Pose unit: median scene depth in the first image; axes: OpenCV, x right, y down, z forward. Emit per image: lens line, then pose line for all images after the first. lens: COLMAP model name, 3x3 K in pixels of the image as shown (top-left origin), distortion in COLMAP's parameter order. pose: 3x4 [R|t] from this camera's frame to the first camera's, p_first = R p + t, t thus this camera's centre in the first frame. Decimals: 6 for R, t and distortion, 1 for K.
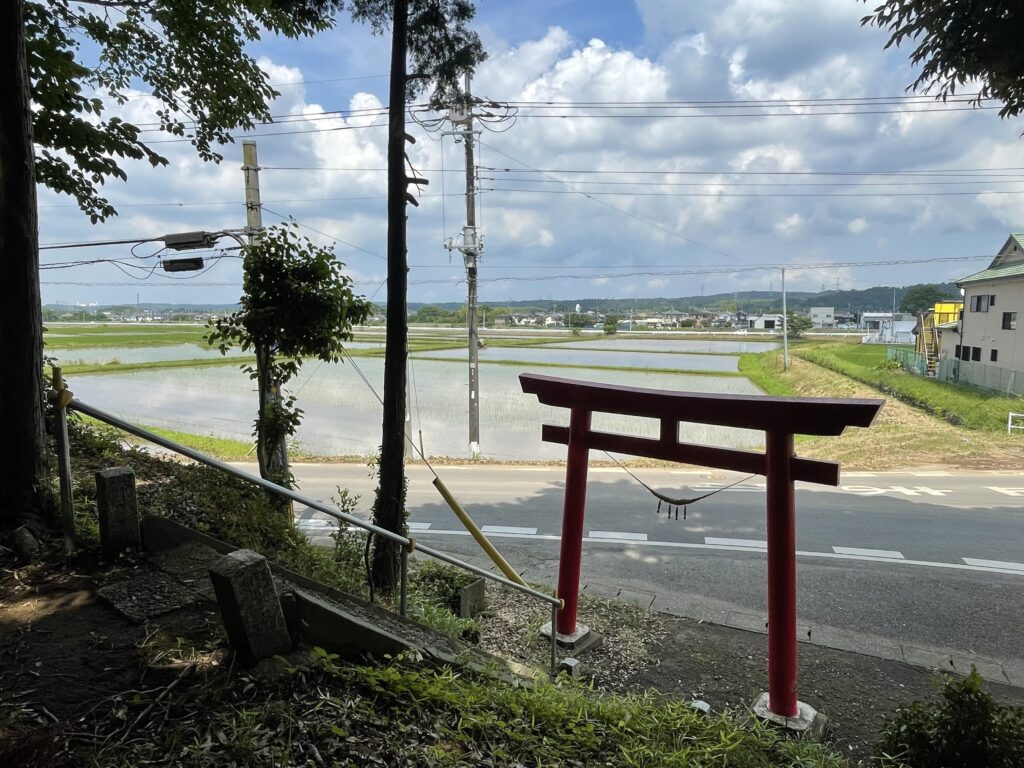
lens RADIAL K [[622.6, 0, 511.9], [0, 622.6, 388.8], [0, 0, 1]] dist [-0.002674, -0.002671]
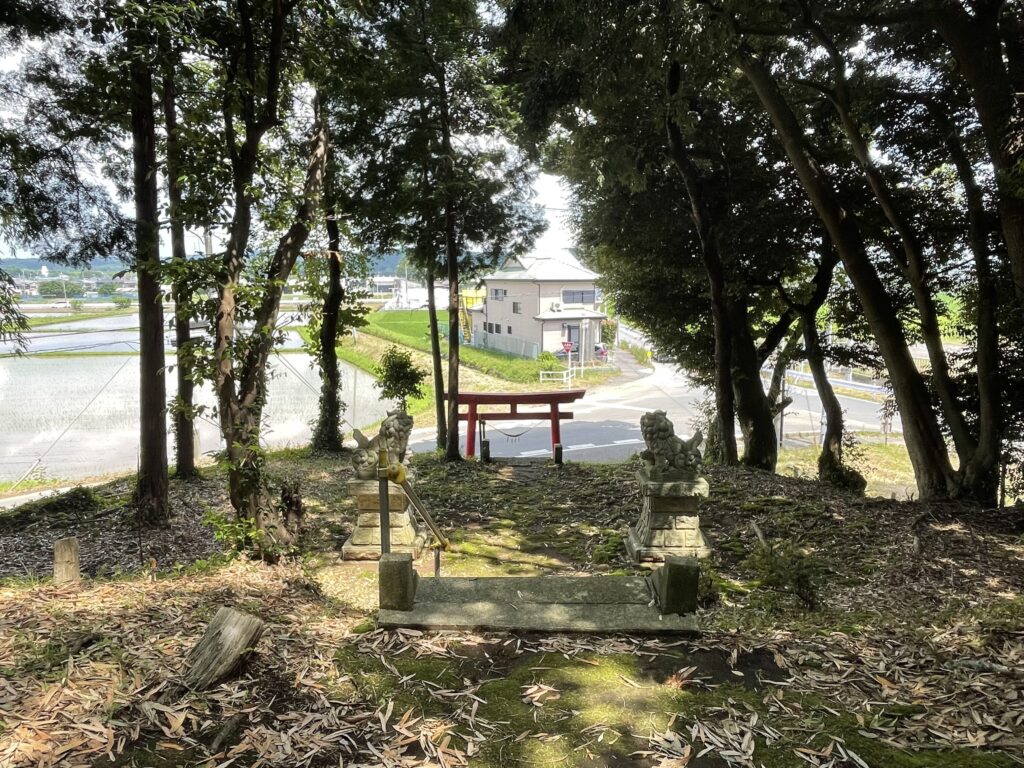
lens RADIAL K [[652.2, 0, 506.7], [0, 652.2, 383.8], [0, 0, 1]] dist [0.006713, 0.000734]
pose [[0.742678, -0.113831, 0.659903, -1.499165], [0.083037, 0.993495, 0.077922, -0.241399], [-0.664480, -0.003075, 0.747299, -0.961037]]
